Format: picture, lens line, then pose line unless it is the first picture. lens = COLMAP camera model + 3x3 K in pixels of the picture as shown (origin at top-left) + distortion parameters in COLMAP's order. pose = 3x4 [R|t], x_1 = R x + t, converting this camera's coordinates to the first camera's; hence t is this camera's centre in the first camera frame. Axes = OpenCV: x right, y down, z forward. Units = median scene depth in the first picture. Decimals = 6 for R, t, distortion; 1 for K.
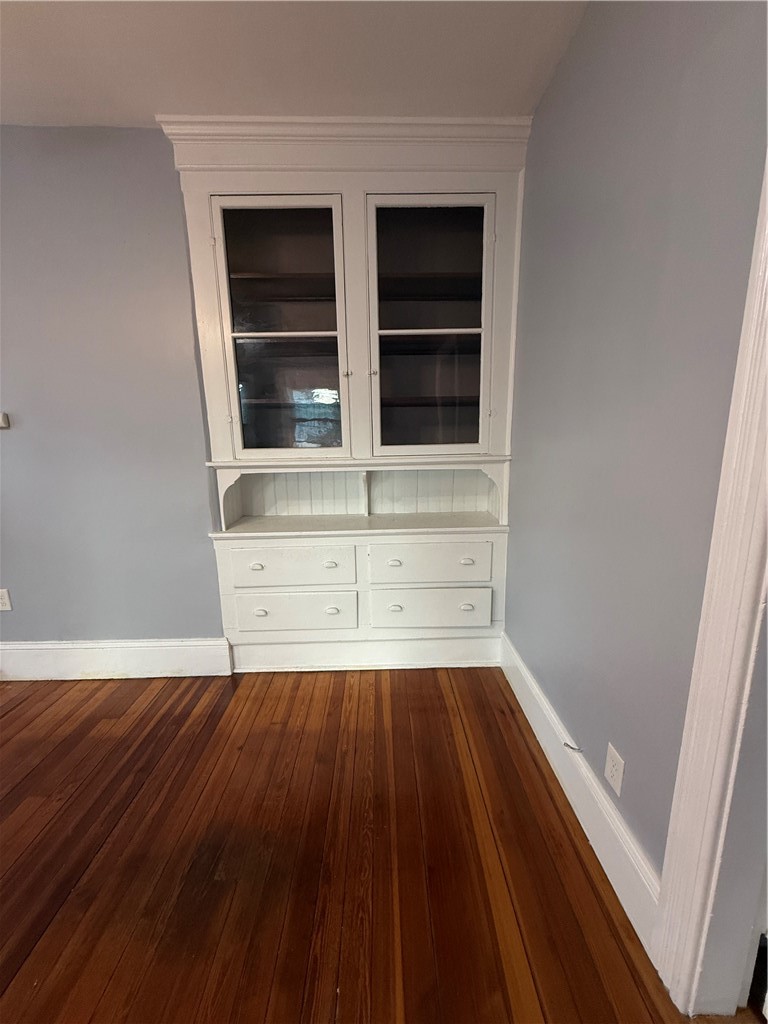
lens RADIAL K [[407.8, 0, 384.0], [0, 407.8, 512.0], [0, 0, 1]] dist [-0.000086, 0.000174]
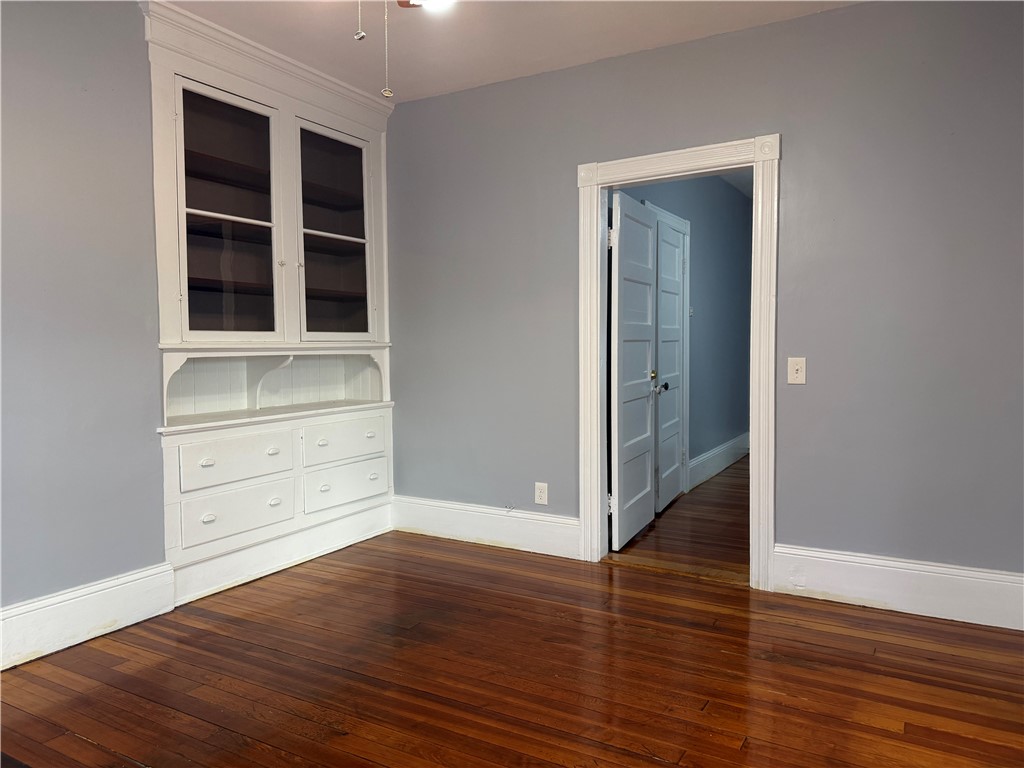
lens RADIAL K [[727.4, 0, 512.0], [0, 727.4, 384.0], [0, 0, 1]] dist [0.100279, -0.110888]
pose [[0.521030, -0.033707, 0.852873, -1.364496], [0.166720, 0.983992, -0.062963, 0.182344], [-0.837098, 0.174996, 0.518309, -0.418956]]
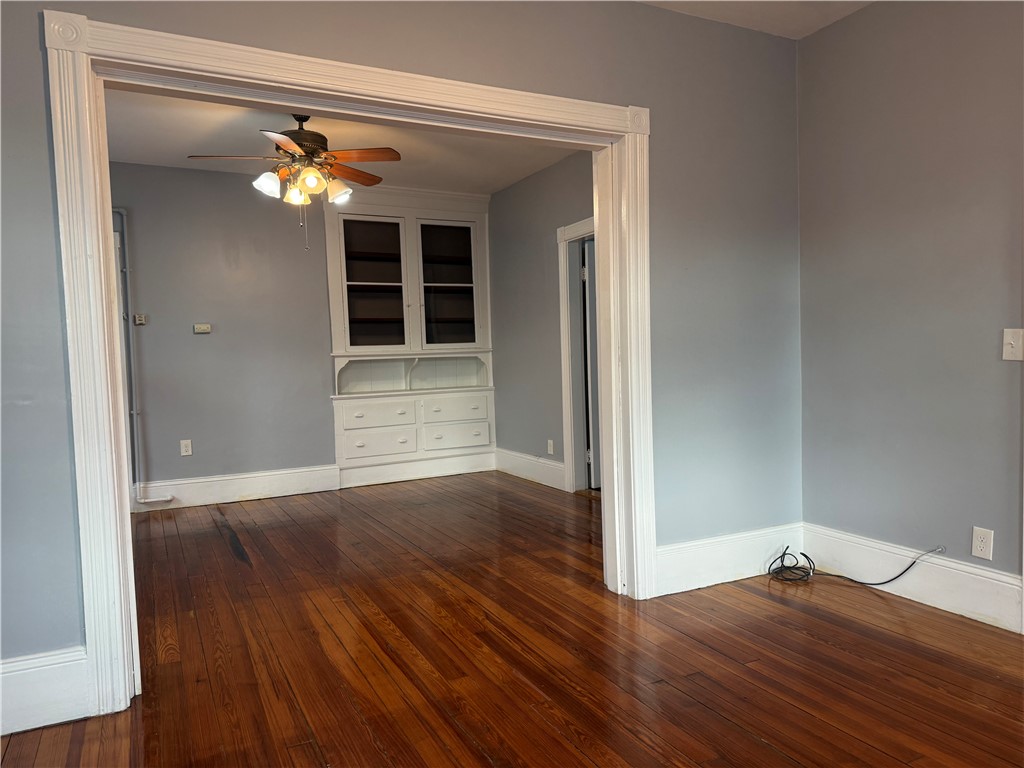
lens RADIAL K [[706.8, 0, 510.0], [0, 706.8, 400.6], [0, 0, 1]] dist [0.082973, -0.001114]
pose [[0.896766, -0.040242, 0.440671, -1.065668], [0.103109, 0.987447, -0.119653, 0.498871], [-0.430324, 0.152738, 0.889659, -1.909874]]
